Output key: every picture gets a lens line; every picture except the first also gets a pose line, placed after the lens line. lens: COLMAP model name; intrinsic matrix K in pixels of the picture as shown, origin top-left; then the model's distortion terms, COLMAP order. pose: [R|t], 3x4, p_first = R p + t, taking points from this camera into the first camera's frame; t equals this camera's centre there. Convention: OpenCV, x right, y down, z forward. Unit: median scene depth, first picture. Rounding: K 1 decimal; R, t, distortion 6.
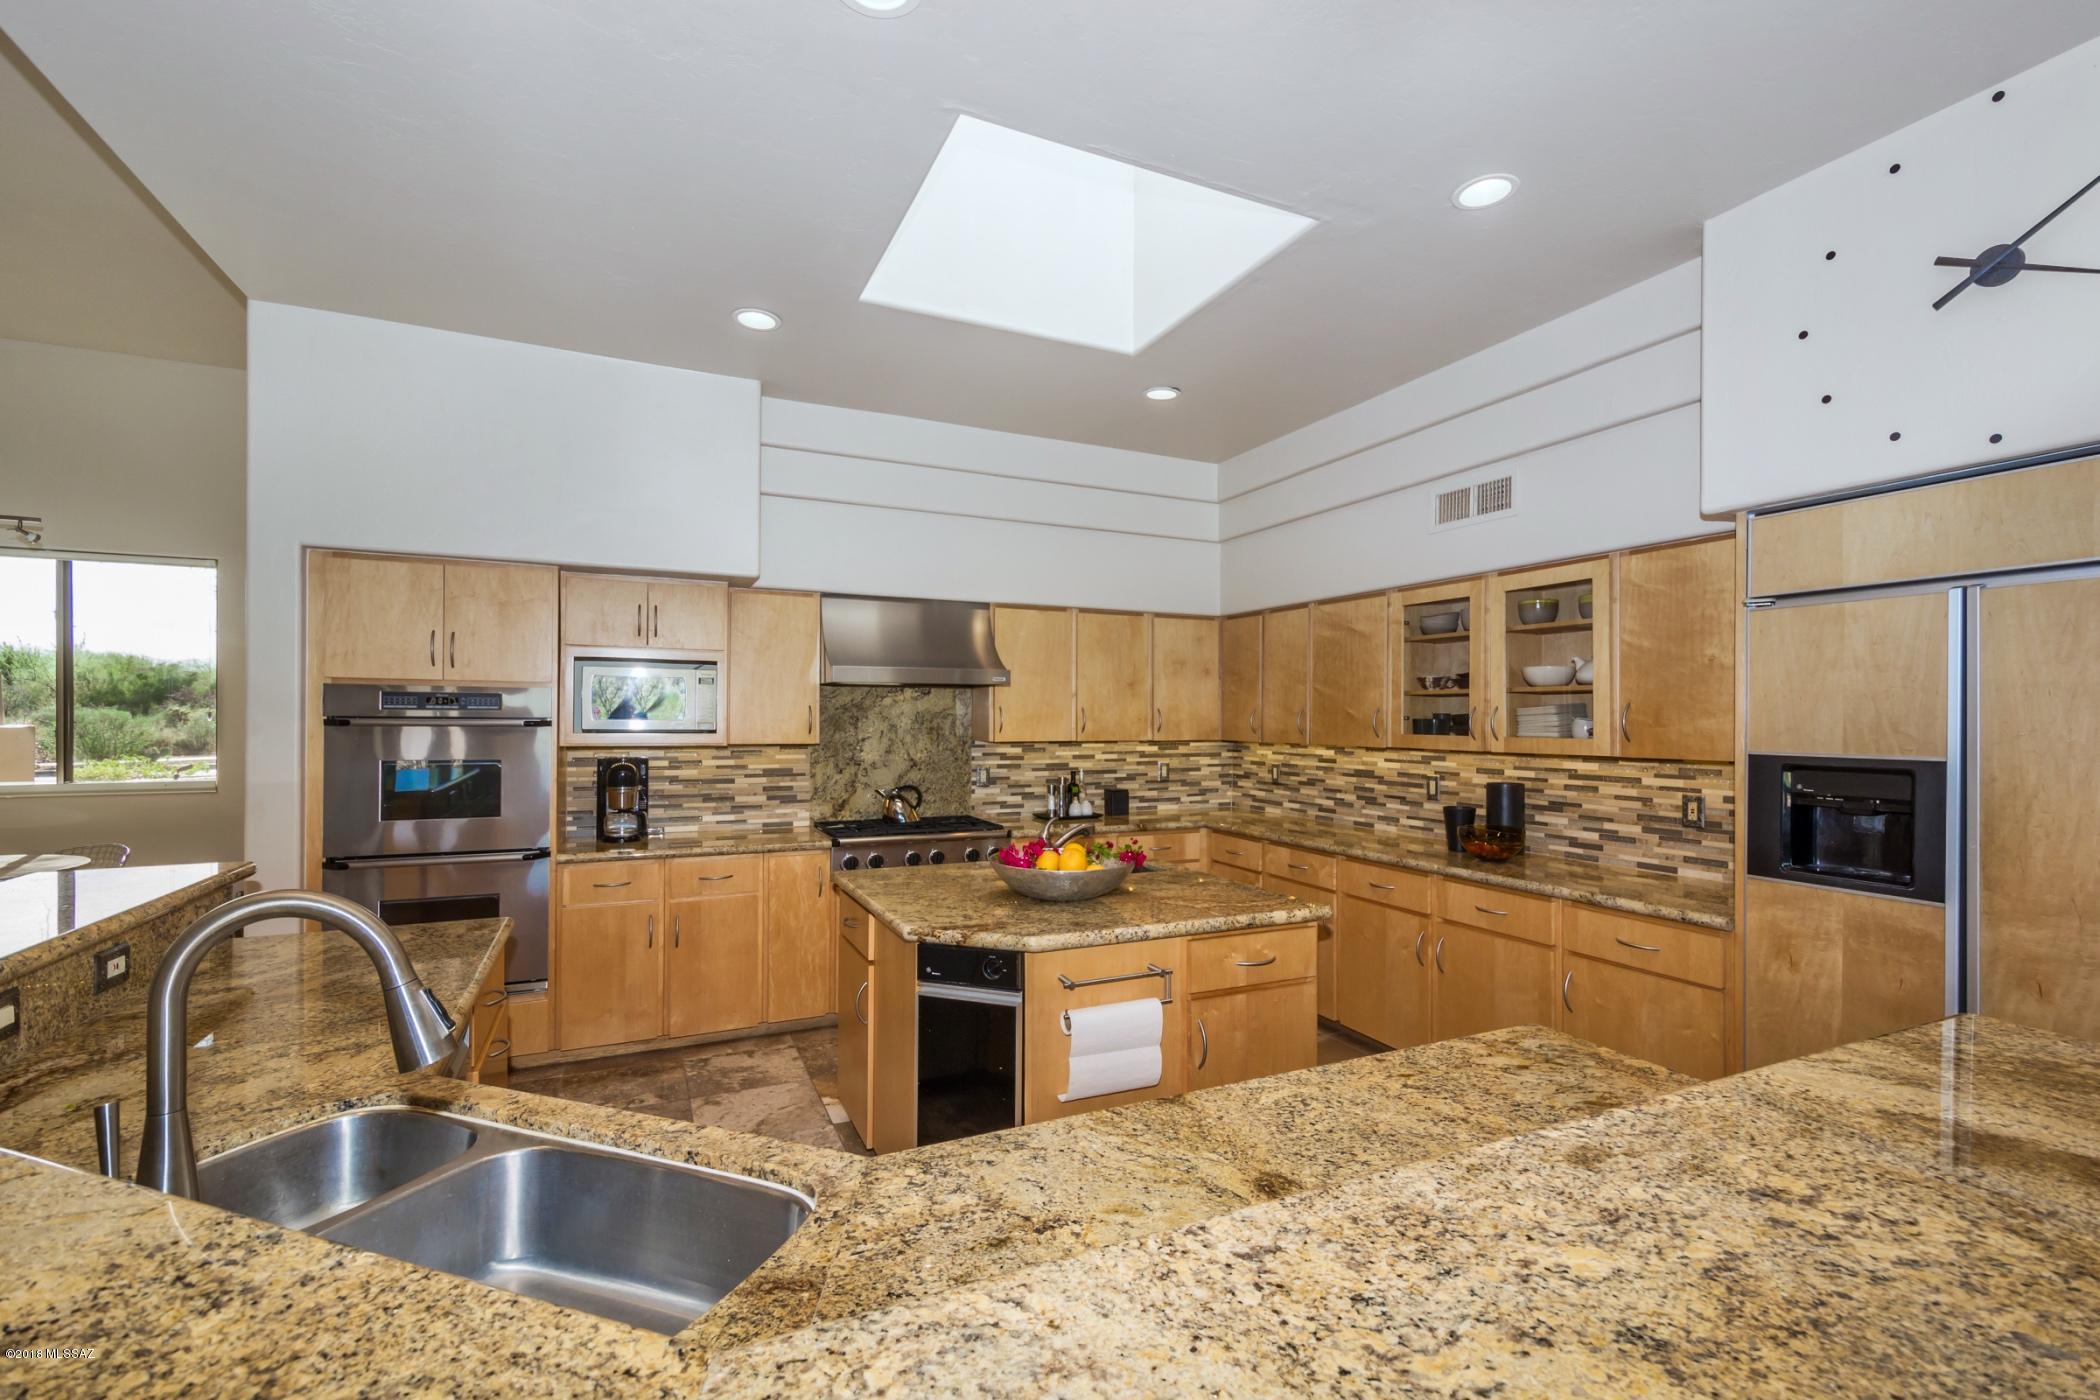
lens RADIAL K [[923.7, 0, 1074.2], [0, 923.7, 705.9], [0, 0, 1]] dist [0.018077, 0.000151]
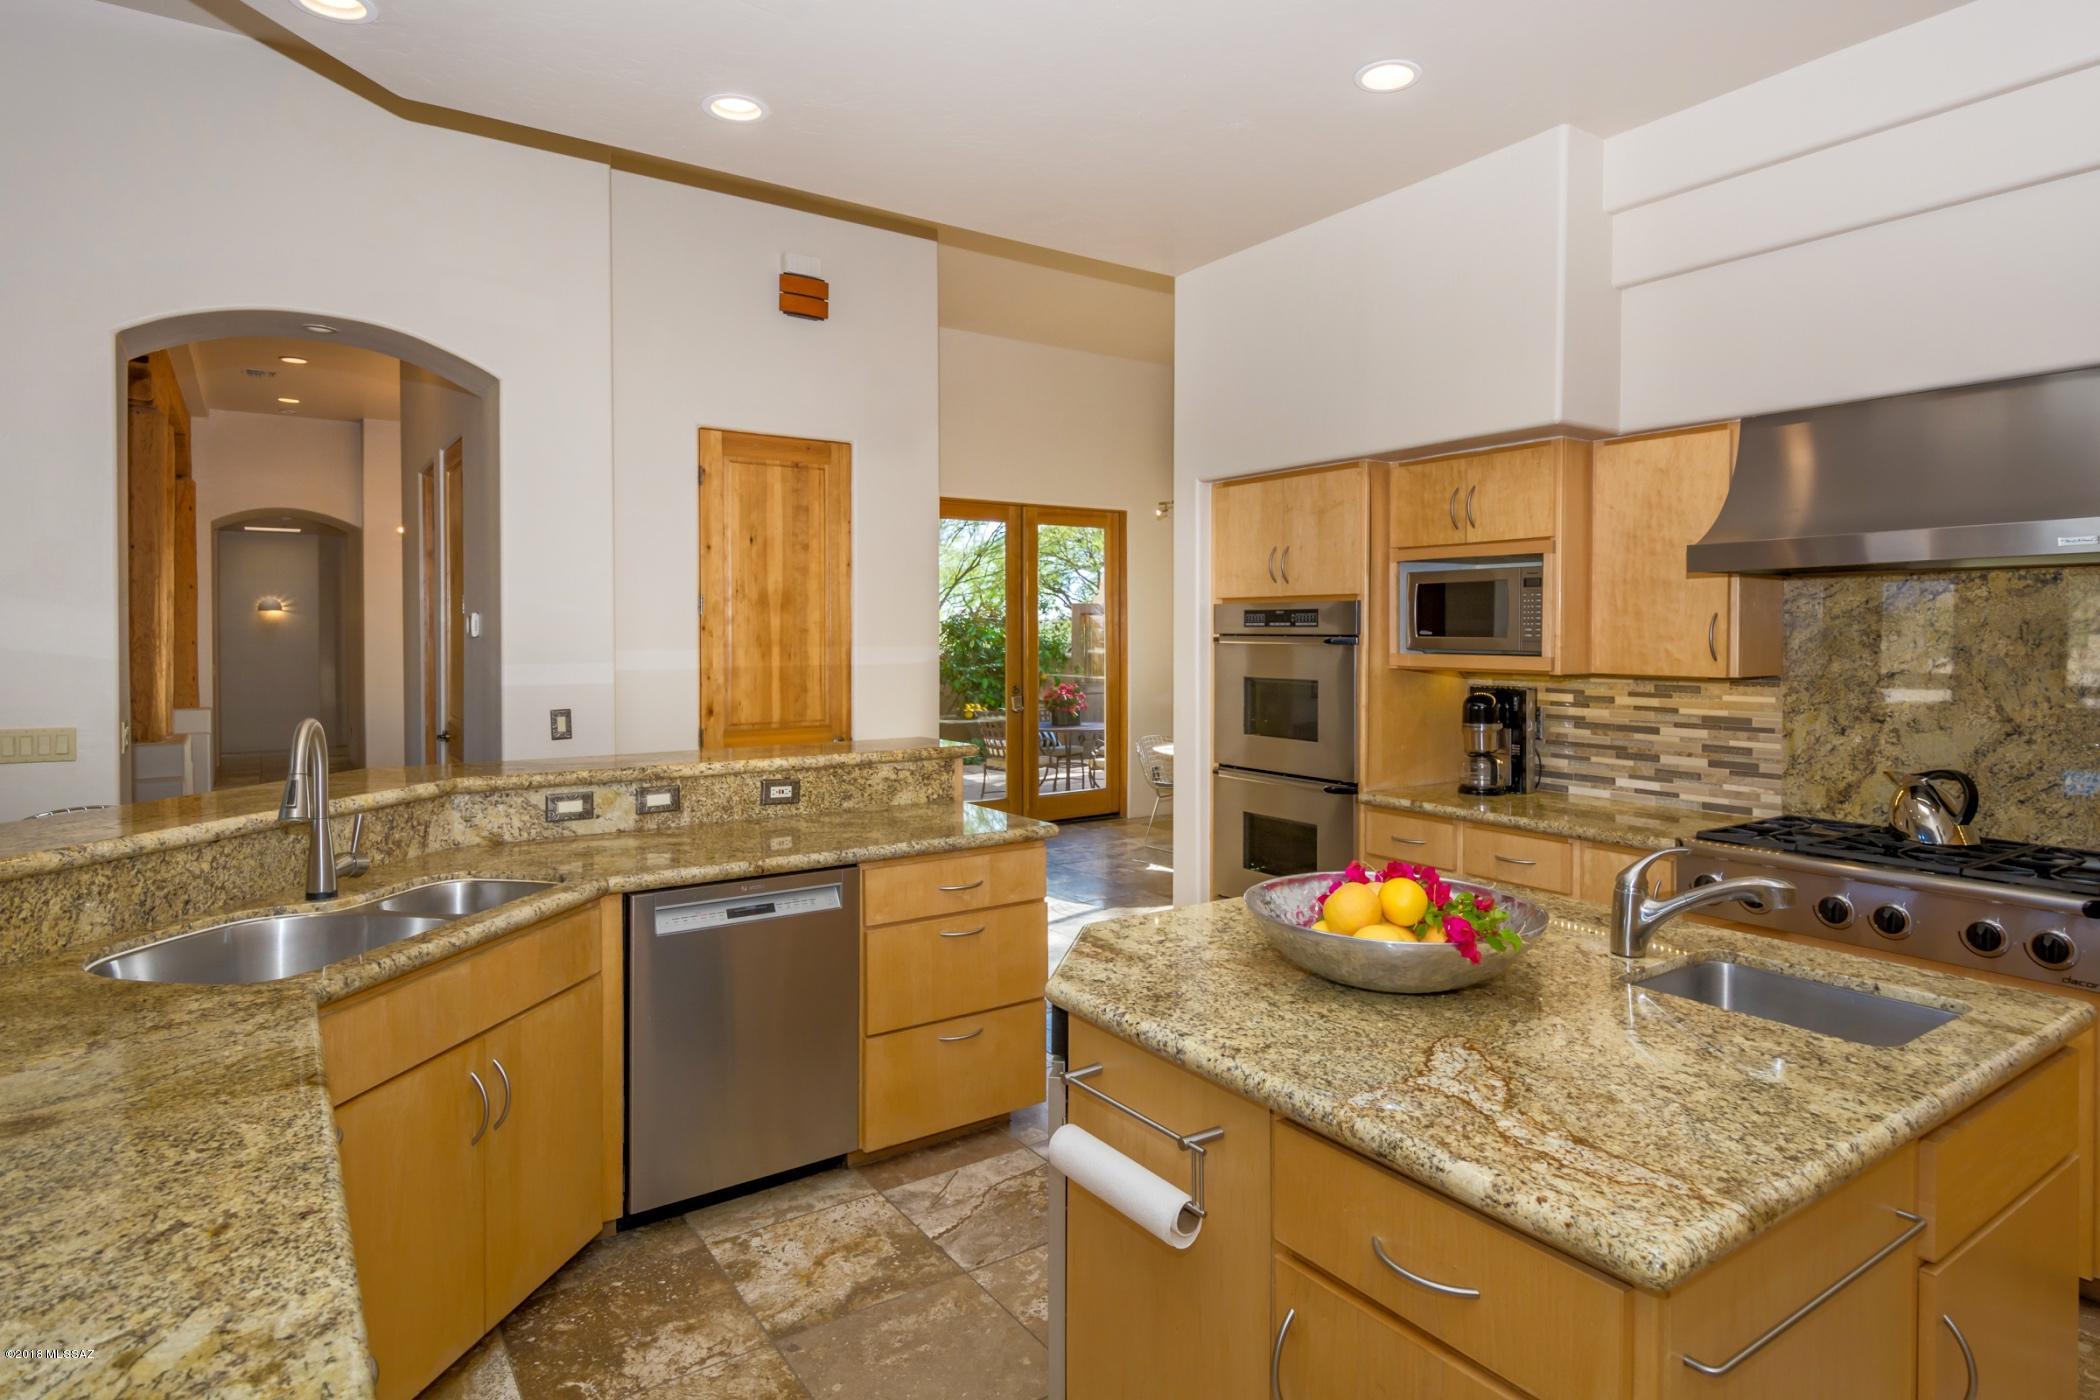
lens RADIAL K [[1137.1, 0, 1046.6], [0, 1137.1, 646.0], [0, 0, 1]] dist [0.025363, -0.020483]
pose [[0.148305, 0.005232, -0.988928, 0.367164], [0.013000, 0.999889, 0.007240, 0.009484], [0.988856, -0.013930, 0.148220, 0.451817]]
